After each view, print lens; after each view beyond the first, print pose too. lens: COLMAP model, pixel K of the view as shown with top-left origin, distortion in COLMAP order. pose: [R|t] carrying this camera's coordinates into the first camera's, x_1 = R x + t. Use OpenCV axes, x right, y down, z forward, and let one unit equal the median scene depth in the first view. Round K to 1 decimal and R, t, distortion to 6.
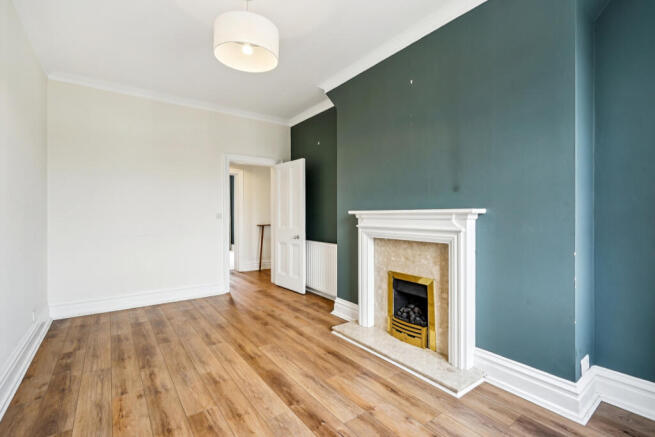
lens RADIAL K [[300.2, 0, 325.8], [0, 300.2, 214.5], [0, 0, 1]] dist [-0.001143, -0.000153]
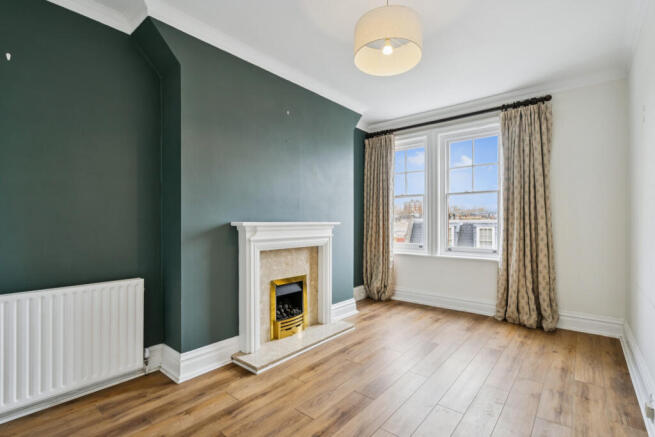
lens RADIAL K [[313.4, 0, 329.6], [0, 313.4, 226.7], [0, 0, 1]] dist [-0.002486, -0.000350]
pose [[-0.255457, -0.006122, 0.966801, -0.954328], [0.002873, 0.999971, 0.007092, -0.005275], [-0.966816, 0.004590, -0.255432, 1.176078]]
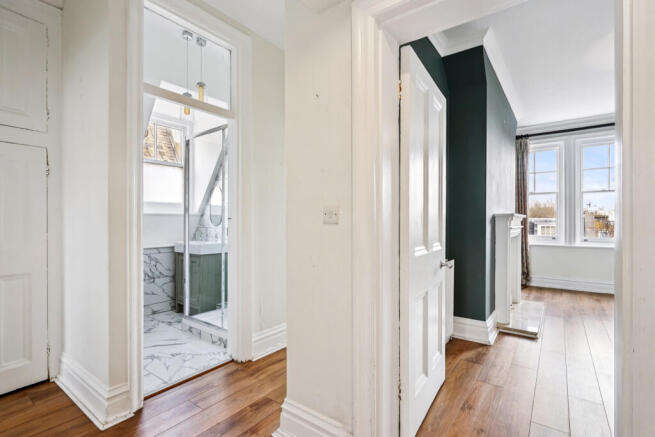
lens RADIAL K [[313.4, 0, 329.6], [0, 313.4, 226.7], [0, 0, 1]] dist [-0.002486, -0.000350]
pose [[-0.307094, -0.012961, 0.951591, -0.844908], [0.001308, 0.999901, 0.014041, 0.018347], [-0.951678, 0.005556, -0.307046, 2.251169]]
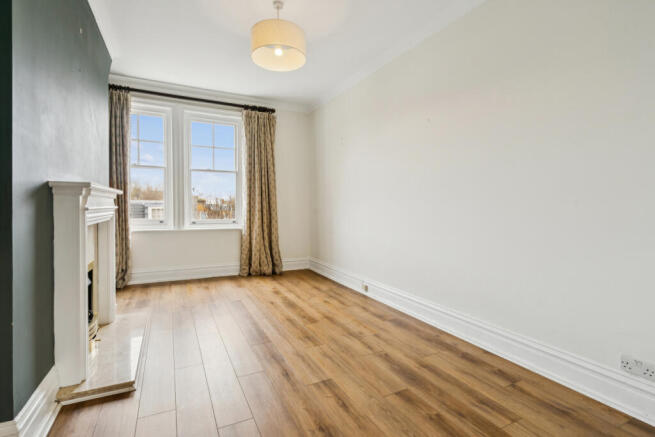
lens RADIAL K [[314.2, 0, 331.5], [0, 314.2, 209.9], [0, 0, 1]] dist [0.001999, 0.000267]
pose [[-0.988960, -0.006352, 0.148045, -0.516627], [-0.004654, 0.999919, 0.011814, 0.034399], [-0.148108, 0.010995, -0.988910, 1.782702]]
